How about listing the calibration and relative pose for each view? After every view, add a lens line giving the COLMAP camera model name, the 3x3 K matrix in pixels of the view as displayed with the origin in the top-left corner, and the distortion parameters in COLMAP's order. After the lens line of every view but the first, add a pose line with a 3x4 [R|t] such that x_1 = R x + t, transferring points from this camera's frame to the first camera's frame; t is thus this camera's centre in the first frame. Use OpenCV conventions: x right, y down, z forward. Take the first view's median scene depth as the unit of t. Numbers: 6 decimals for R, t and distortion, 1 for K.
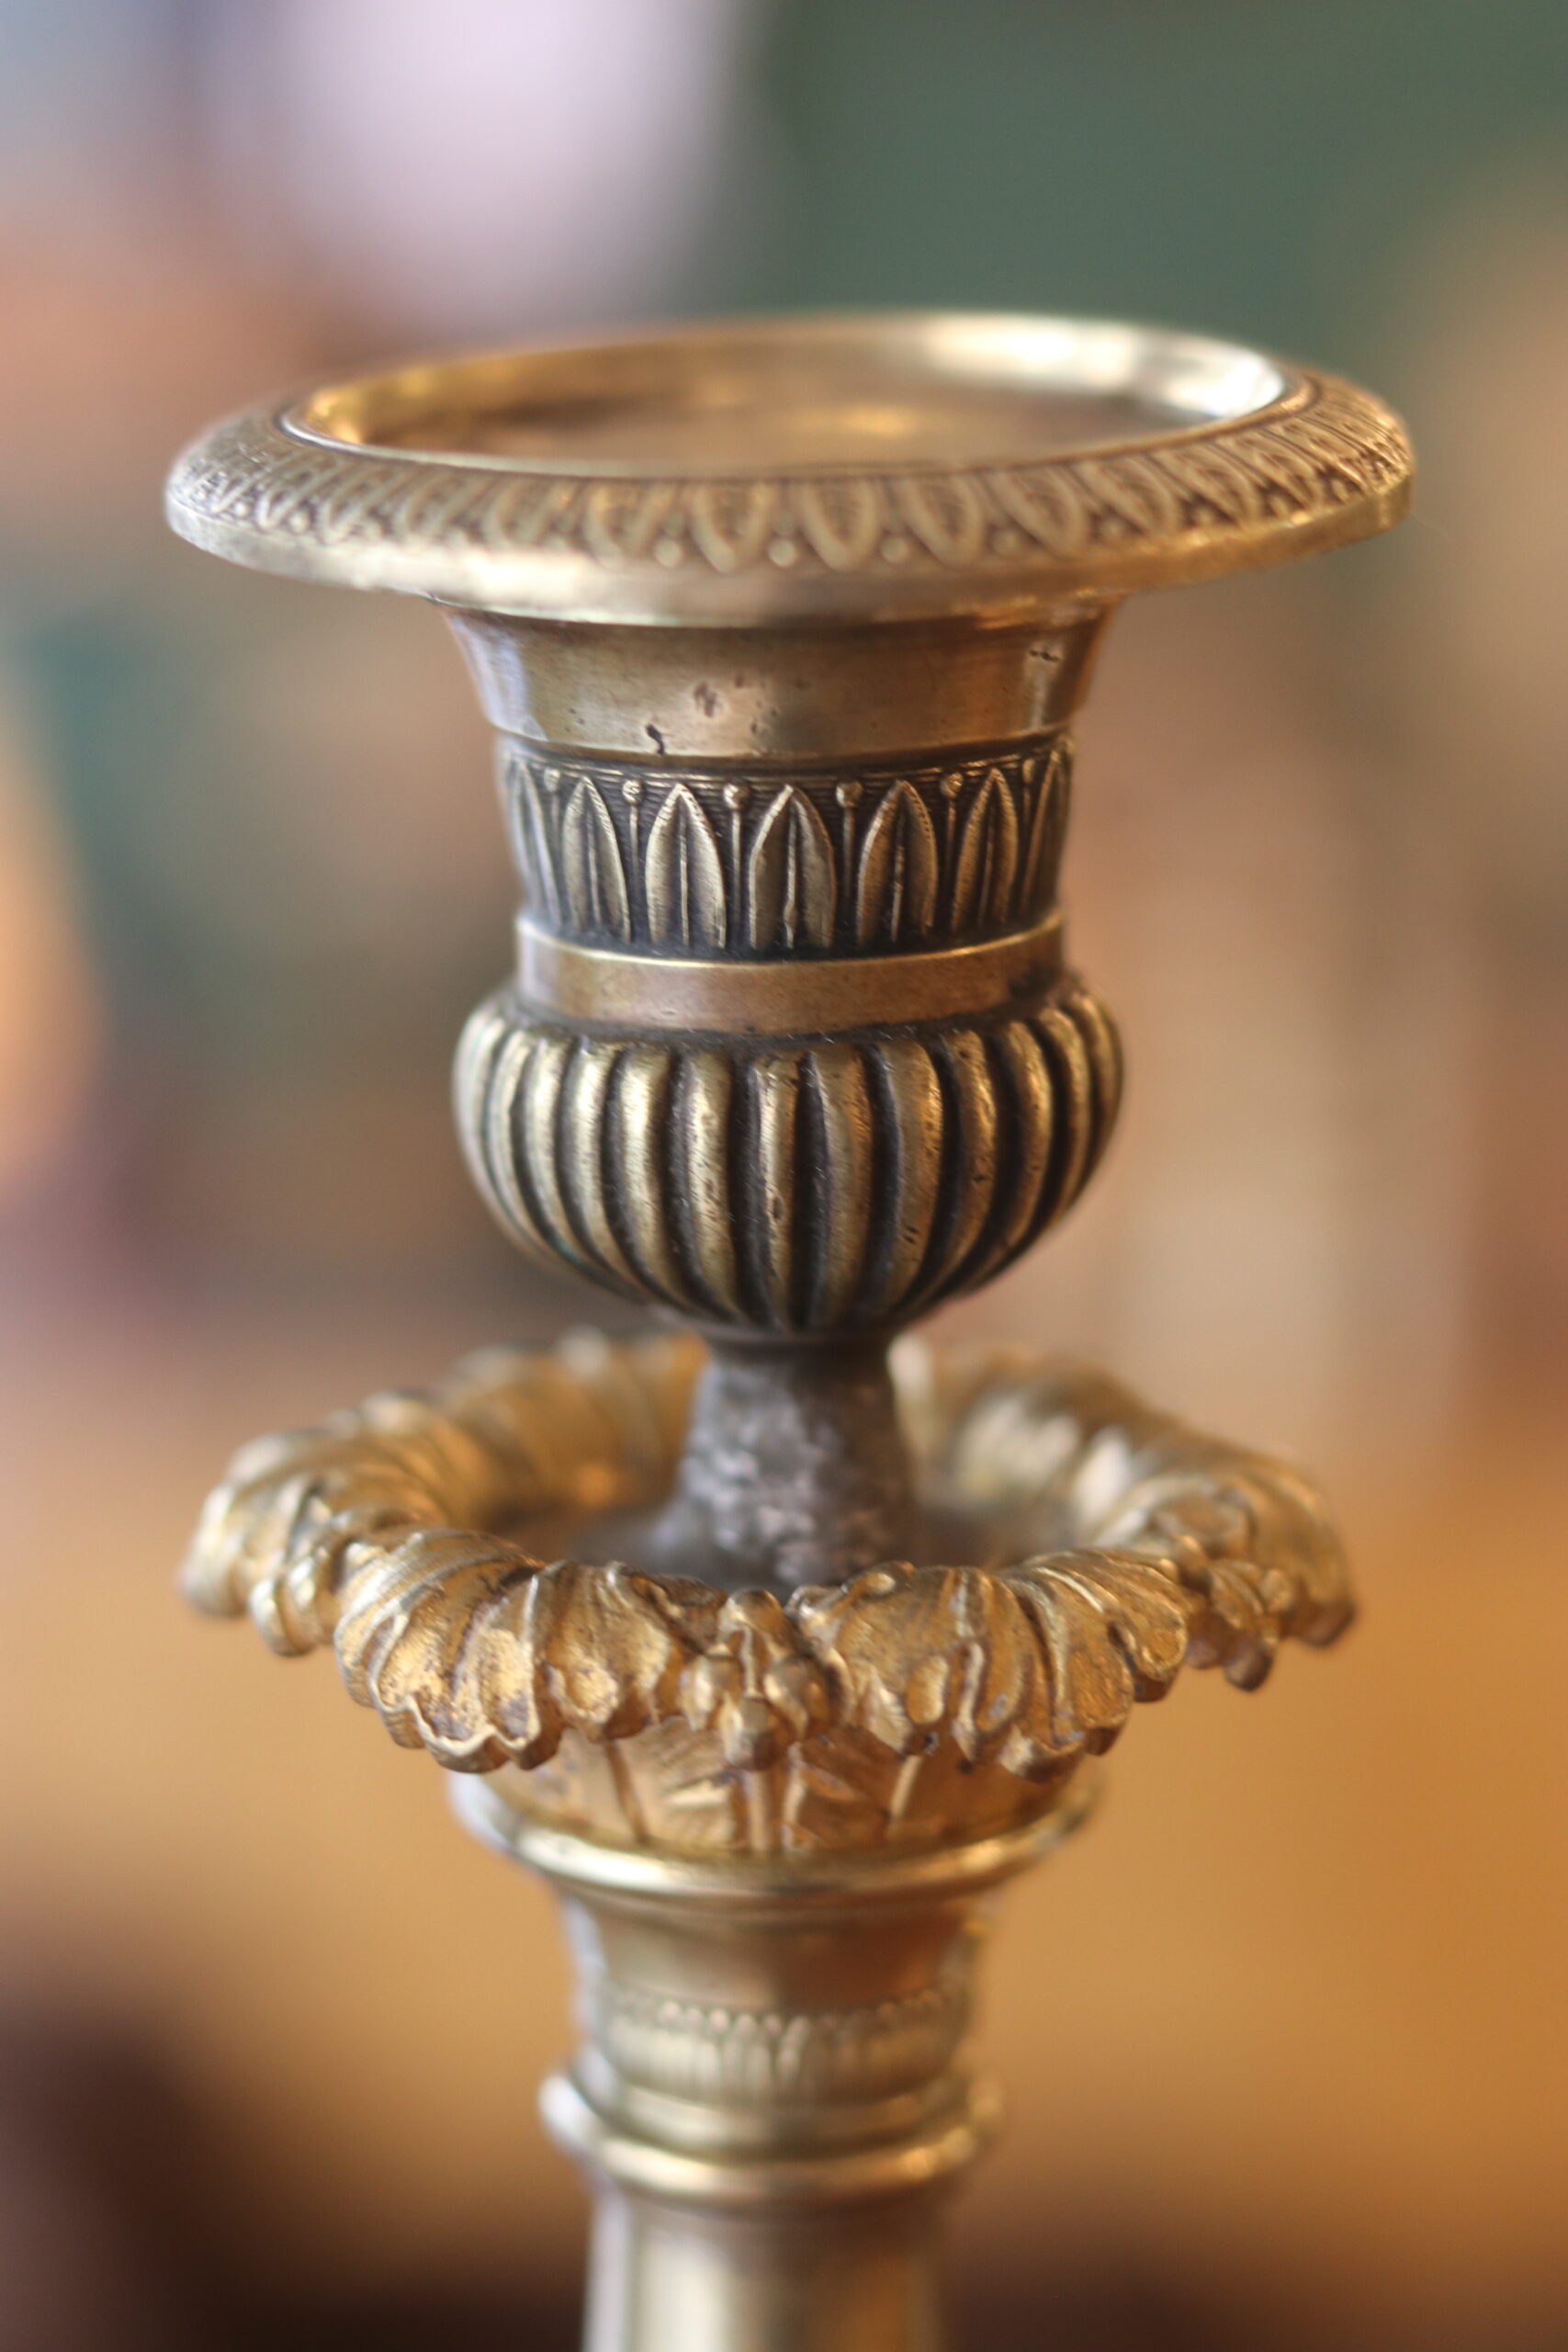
lens RADIAL K [[6296.7, 0, 784.0], [0, 6296.7, 1176.0], [0, 0, 1]] dist [-0.022247, -0.249874]
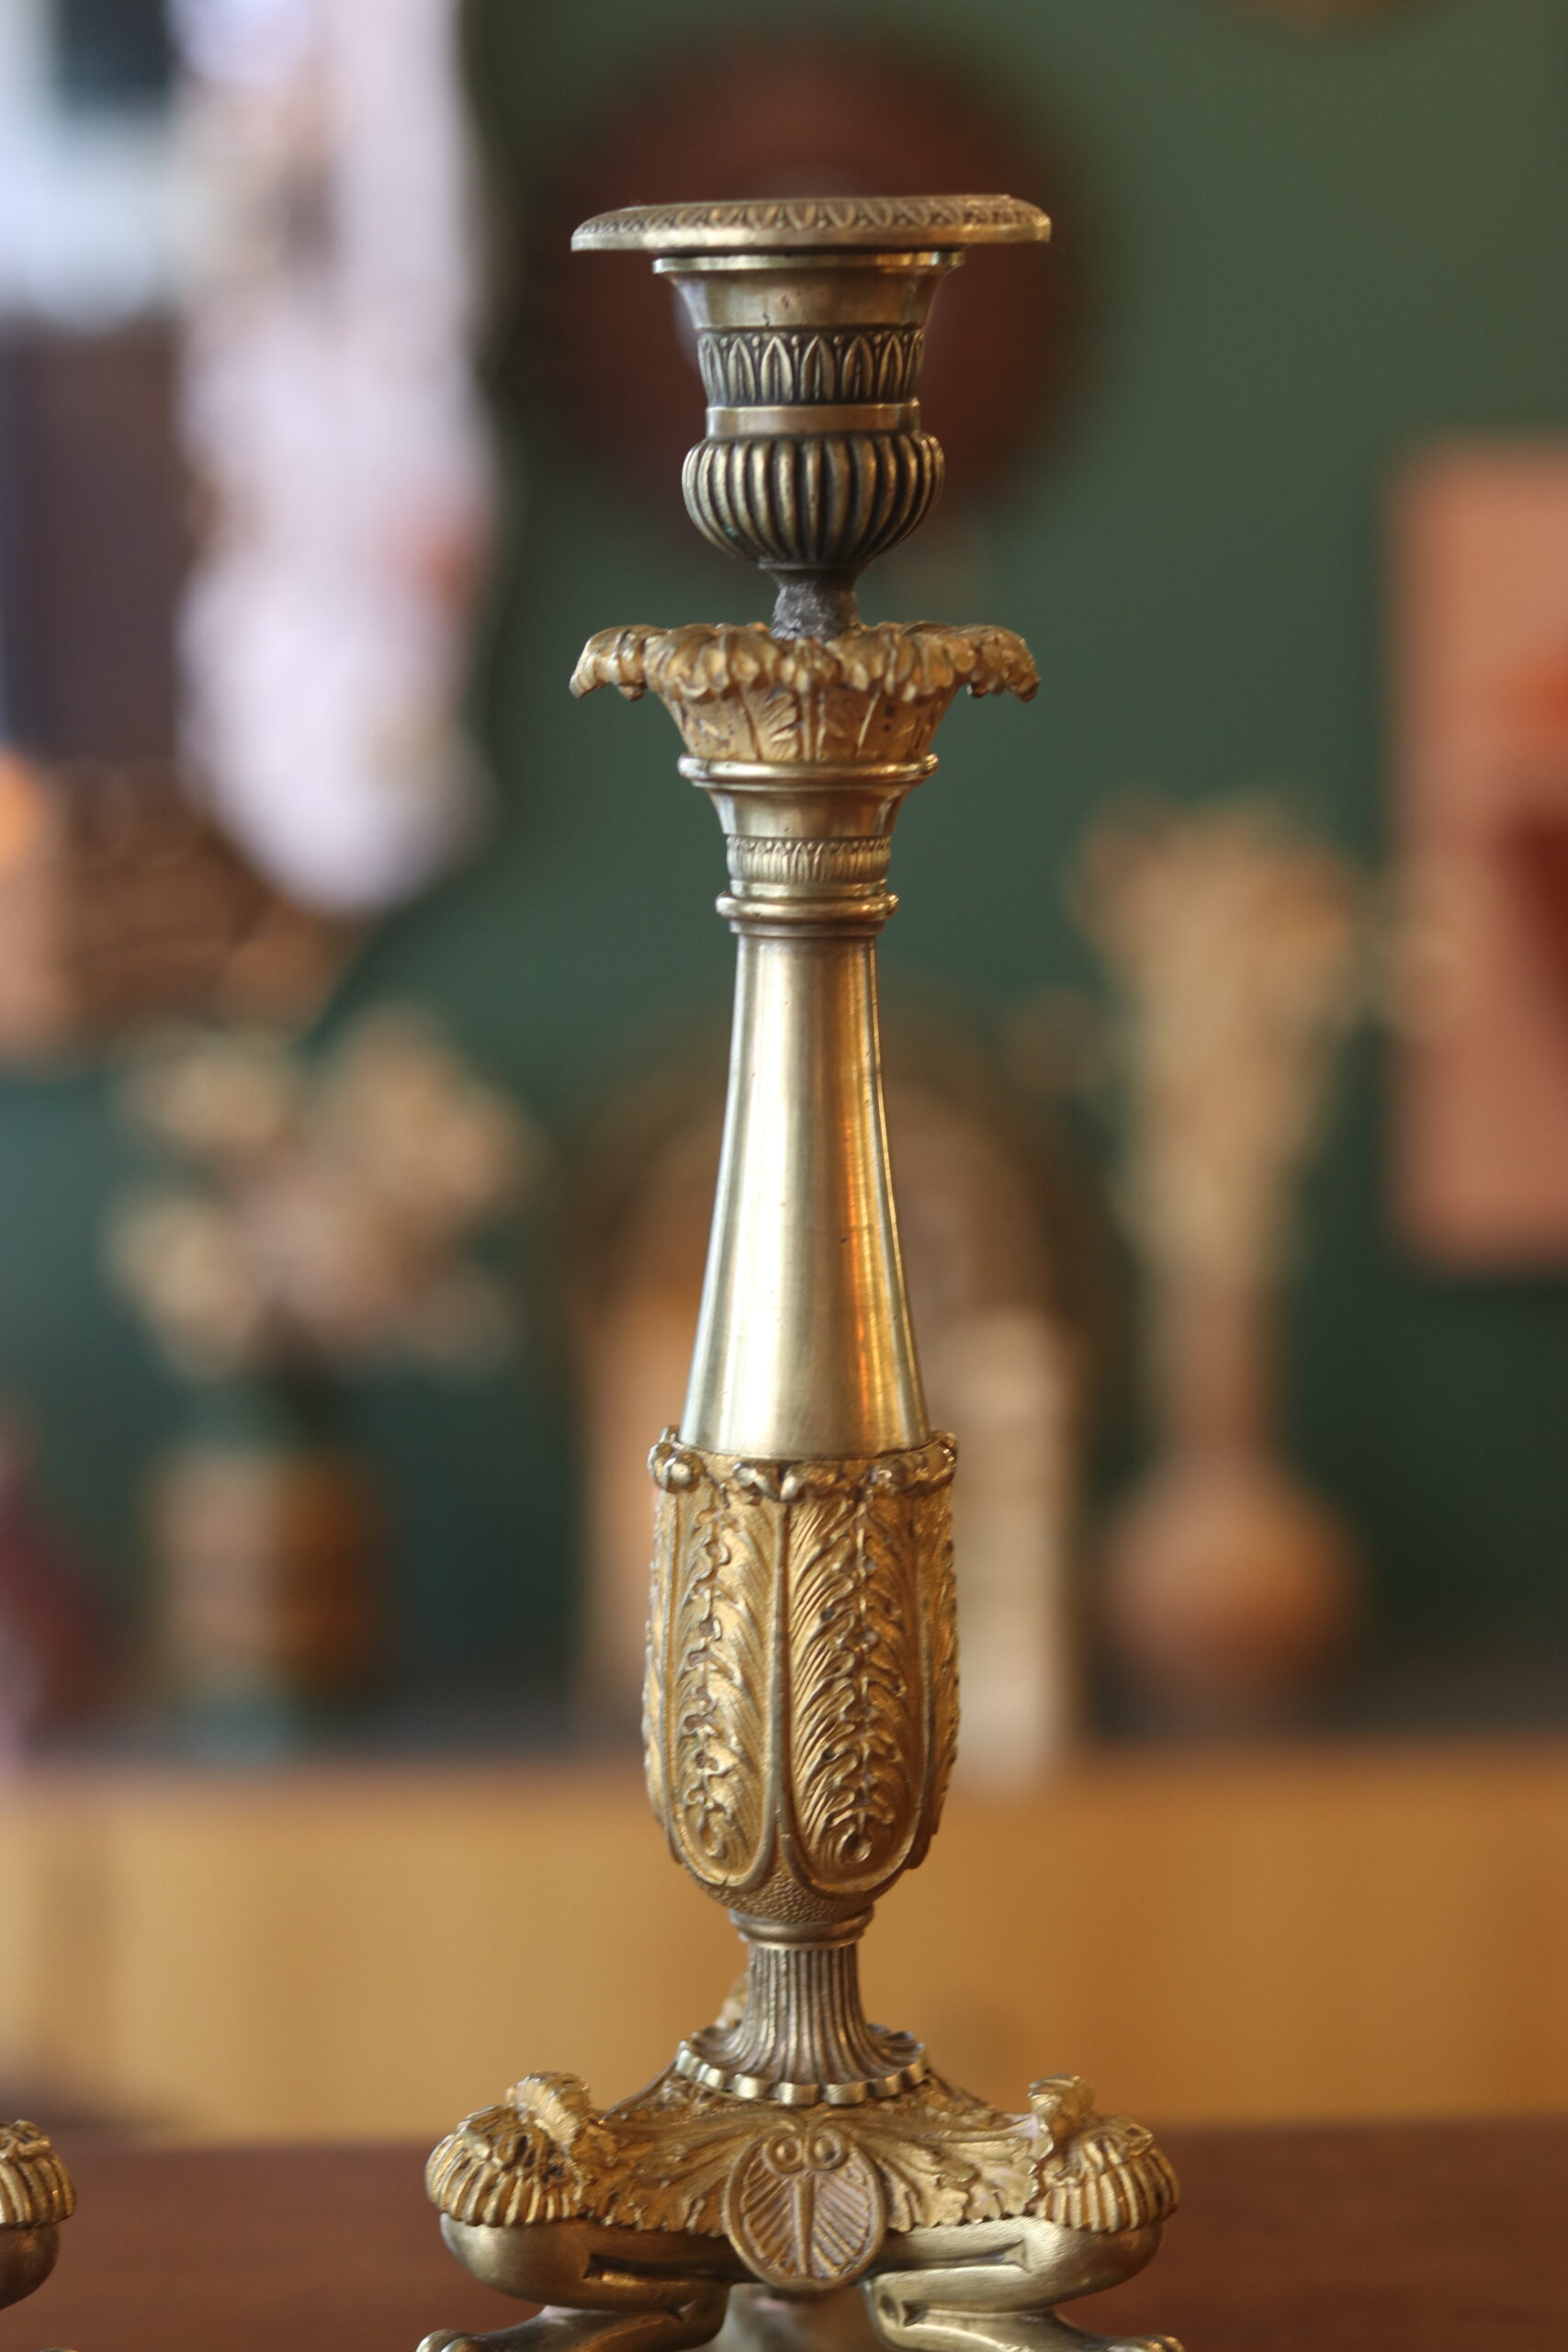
lens RADIAL K [[5984.9, 0, 786.1], [0, 5984.9, 1215.9], [0, 0, 1]] dist [-0.066828, -1.347175]
pose [[0.998793, -0.008951, 0.048305, -0.134886], [0.014523, 0.993111, -0.116271, 0.588953], [-0.046931, 0.116832, 0.992042, -1.424610]]
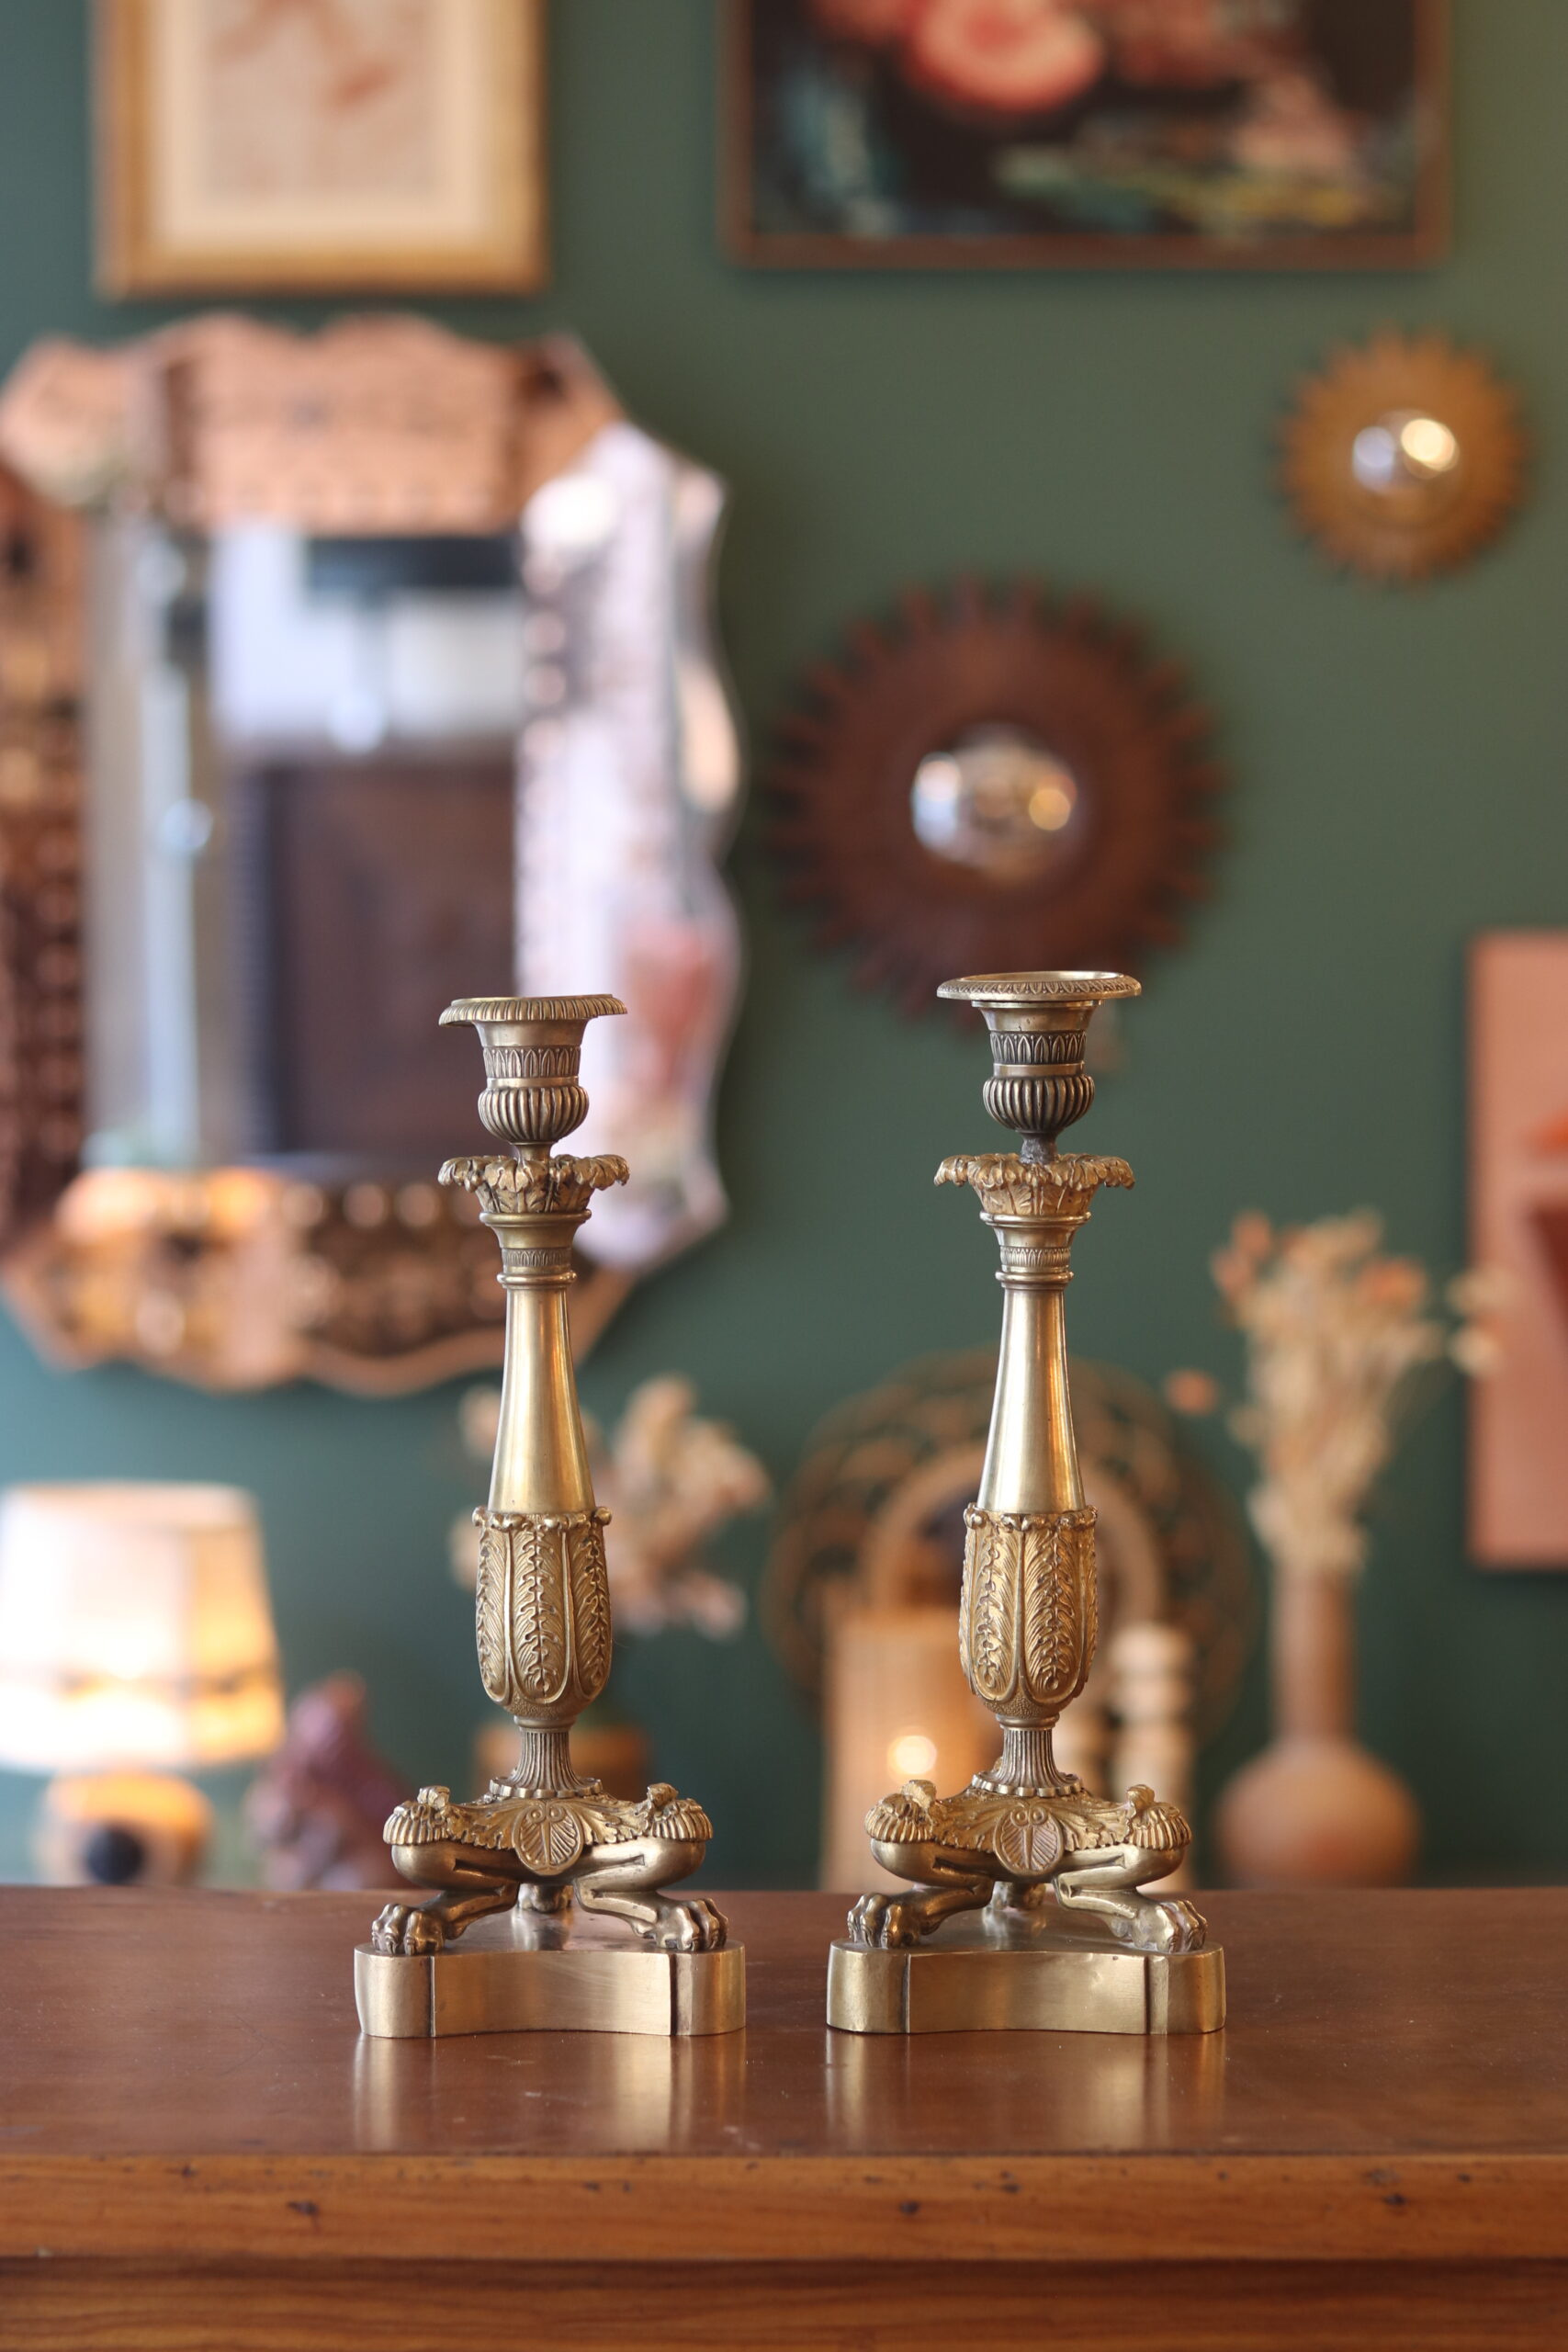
lens RADIAL K [[5984.9, 0, 786.1], [0, 5984.9, 1215.9], [0, 0, 1]] dist [-0.066828, -1.347175]
pose [[0.999757, 0.003305, 0.021806, -0.377701], [0.000659, 0.983791, -0.179316, 1.167011], [-0.022045, 0.179286, 0.983550, -4.756140]]
